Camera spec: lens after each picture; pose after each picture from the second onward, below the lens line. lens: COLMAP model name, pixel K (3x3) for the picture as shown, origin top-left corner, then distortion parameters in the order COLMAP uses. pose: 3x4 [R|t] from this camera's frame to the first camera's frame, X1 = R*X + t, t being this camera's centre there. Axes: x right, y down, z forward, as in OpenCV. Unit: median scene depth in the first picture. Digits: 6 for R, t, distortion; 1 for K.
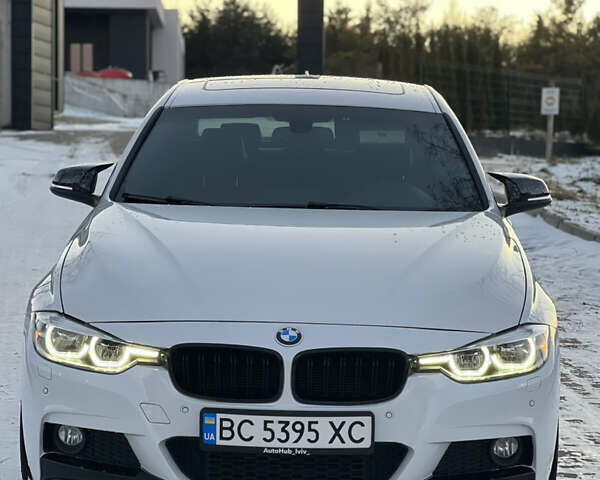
lens RADIAL K [[1671.5, 0, 300.0], [0, 1671.5, 240.0], [0, 0, 1]] dist [-0.110974, 2.703999]
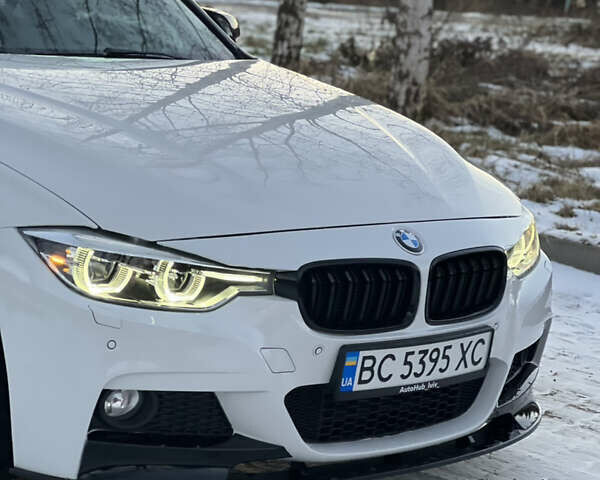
lens RADIAL K [[1671.5, 0, 300.0], [0, 1671.5, 240.0], [0, 0, 1]] dist [-0.110974, 2.703999]
pose [[0.727340, -0.078187, 0.681809, -0.551471], [-0.010795, 0.992063, 0.125281, -0.038700], [-0.686192, -0.098482, 0.720723, 0.451017]]
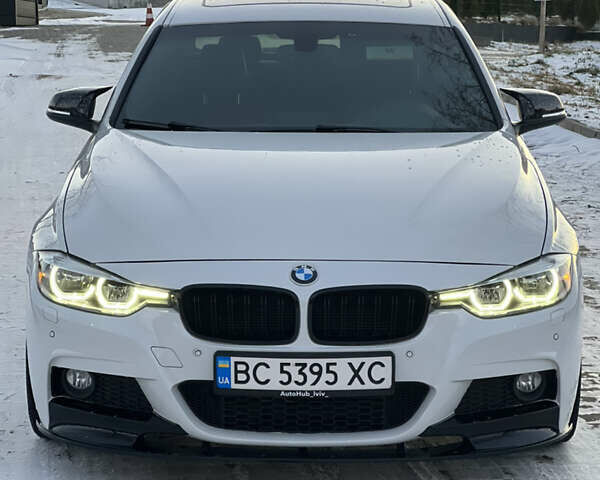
lens RADIAL K [[1671.5, 0, 300.0], [0, 1671.5, 240.0], [0, 0, 1]] dist [-0.110974, 2.703999]
pose [[0.999776, -0.020224, 0.006297, -0.014002], [0.019746, 0.997460, 0.068439, -0.026891], [-0.007665, -0.068299, 0.997635, 0.040544]]
